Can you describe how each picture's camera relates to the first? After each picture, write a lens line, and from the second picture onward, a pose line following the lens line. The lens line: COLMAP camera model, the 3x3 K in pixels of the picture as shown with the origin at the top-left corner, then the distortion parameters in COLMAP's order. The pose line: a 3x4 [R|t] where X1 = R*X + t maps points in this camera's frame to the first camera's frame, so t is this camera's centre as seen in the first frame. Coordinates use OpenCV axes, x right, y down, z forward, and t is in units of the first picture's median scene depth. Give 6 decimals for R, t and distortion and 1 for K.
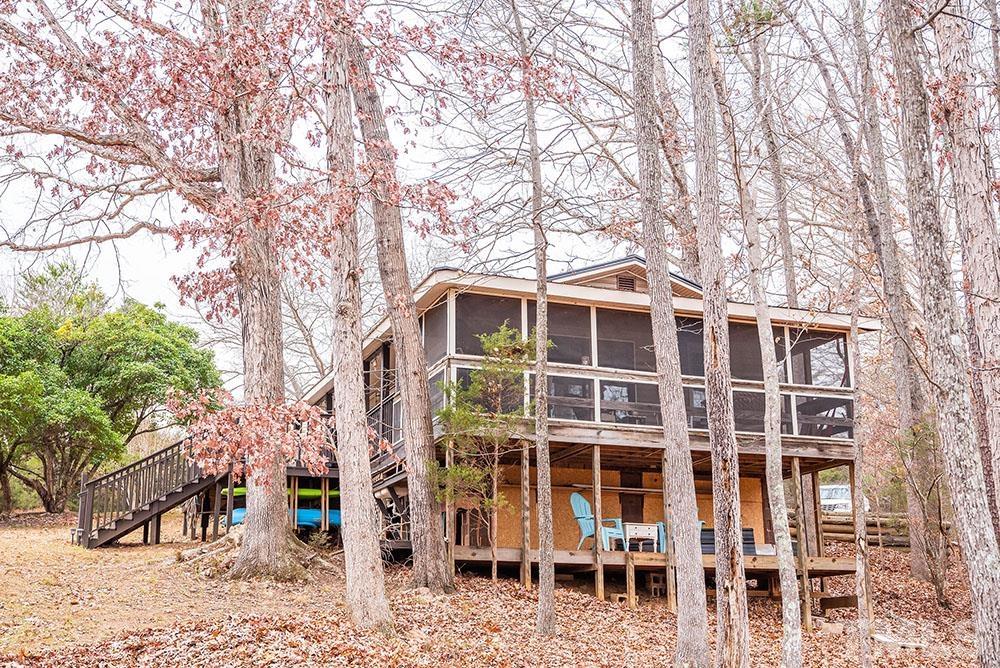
lens RADIAL K [[1266.6, 0, 500.0], [0, 1266.6, 334.0], [0, 0, 1]] dist [0.038826, 0.039636]
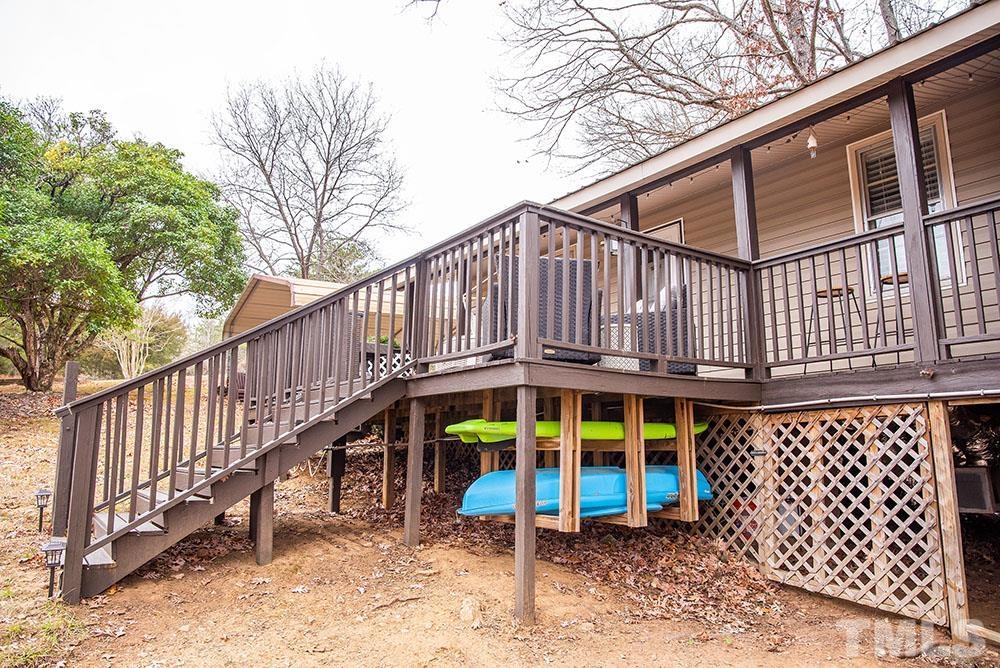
lens RADIAL K [[696.3, 0, 500.0], [0, 696.3, 334.0], [0, 0, 1]] dist [-0.093688, 0.064770]
pose [[0.970661, 0.044411, 0.236315, -0.171481], [-0.065711, 0.994378, 0.083034, 0.051405], [-0.231299, -0.096127, 0.968122, 0.531762]]
